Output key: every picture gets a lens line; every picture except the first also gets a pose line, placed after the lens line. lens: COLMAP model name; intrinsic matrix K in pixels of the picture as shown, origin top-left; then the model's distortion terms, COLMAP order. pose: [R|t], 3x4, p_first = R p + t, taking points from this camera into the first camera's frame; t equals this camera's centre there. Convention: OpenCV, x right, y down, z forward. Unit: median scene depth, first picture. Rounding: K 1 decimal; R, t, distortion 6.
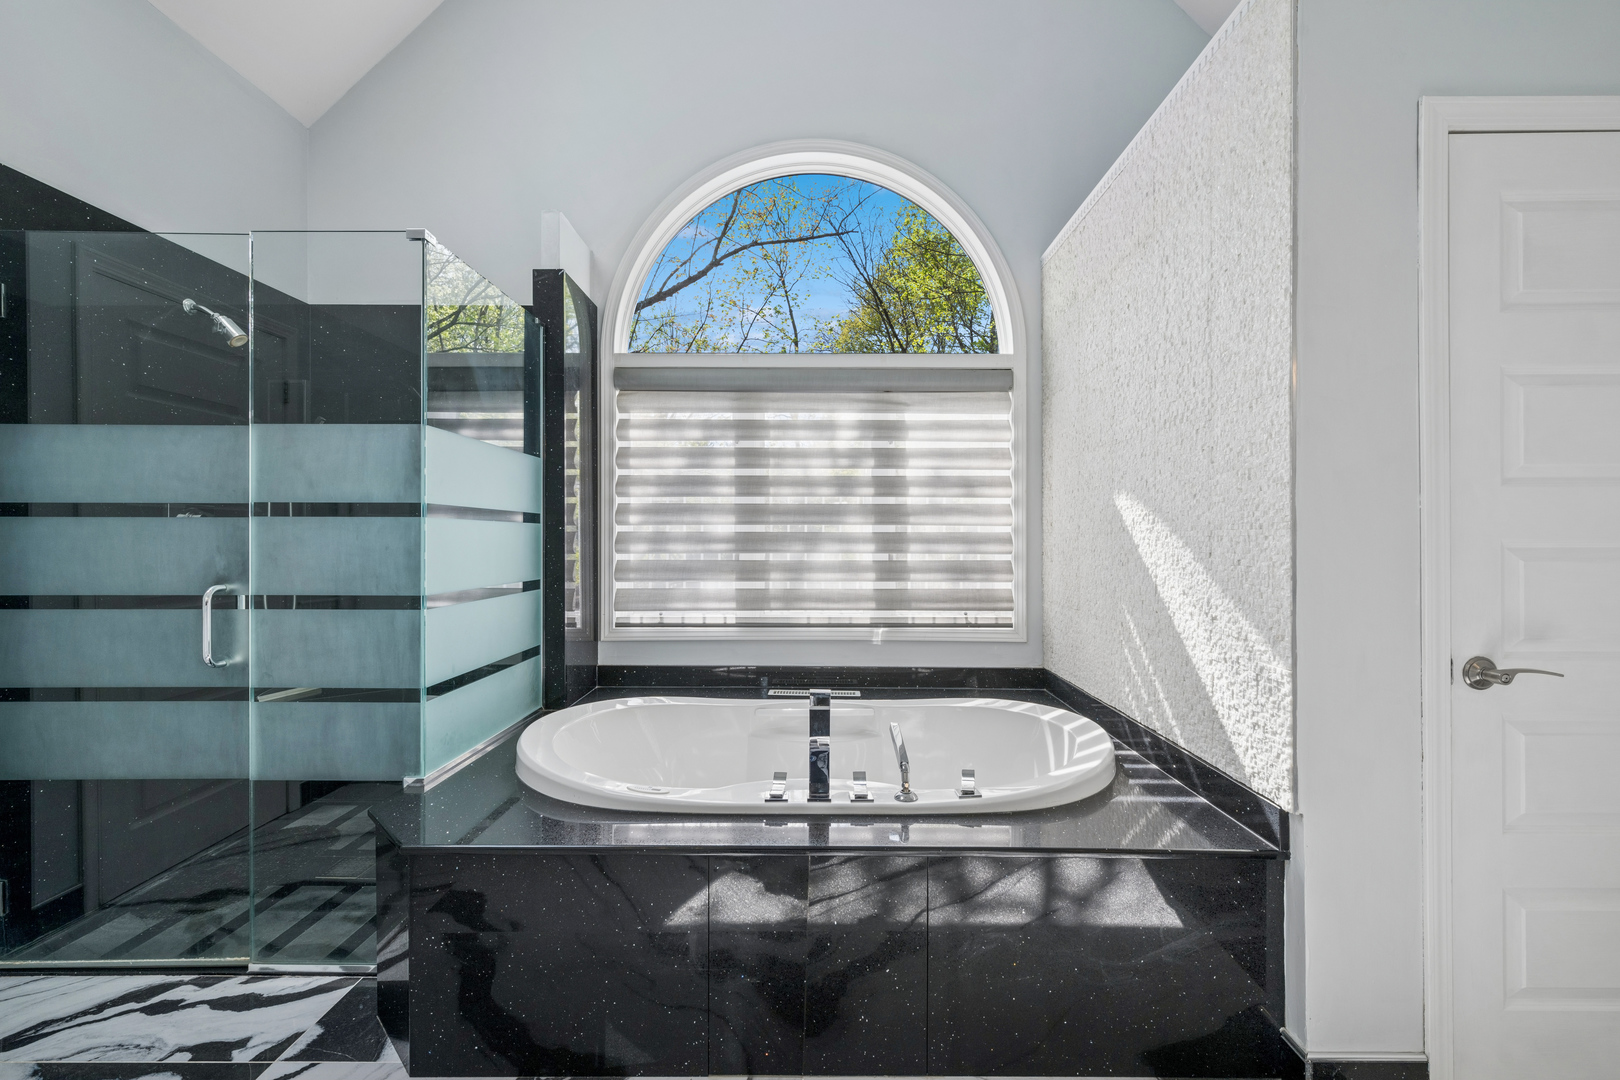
lens RADIAL K [[685.0, 0, 811.1], [0, 685.0, 546.1], [0, 0, 1]] dist [0.004212, -0.001408]
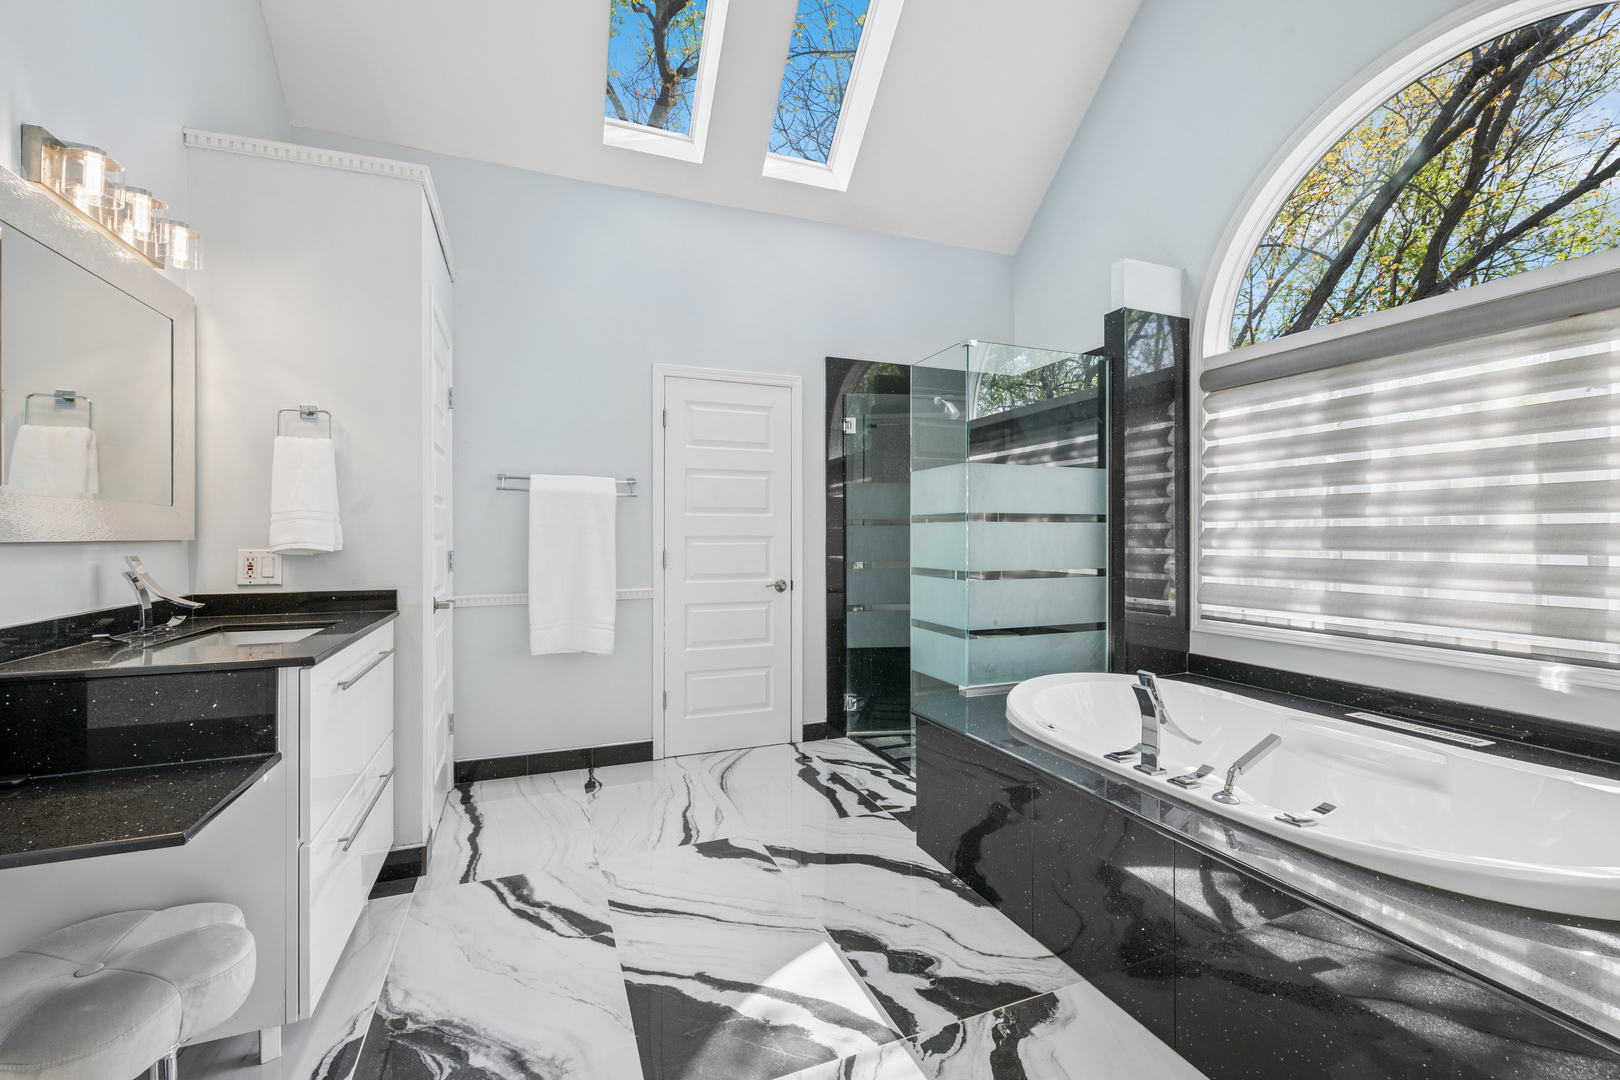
lens RADIAL K [[685.0, 0, 809.8], [0, 685.0, 540.8], [0, 0, 1]] dist [0.004212, -0.001408]
pose [[0.373411, 0.005067, -0.927652, 0.487498], [-0.007218, 0.999971, 0.002557, 0.000304], [0.927638, 0.005741, 0.373437, 0.050978]]
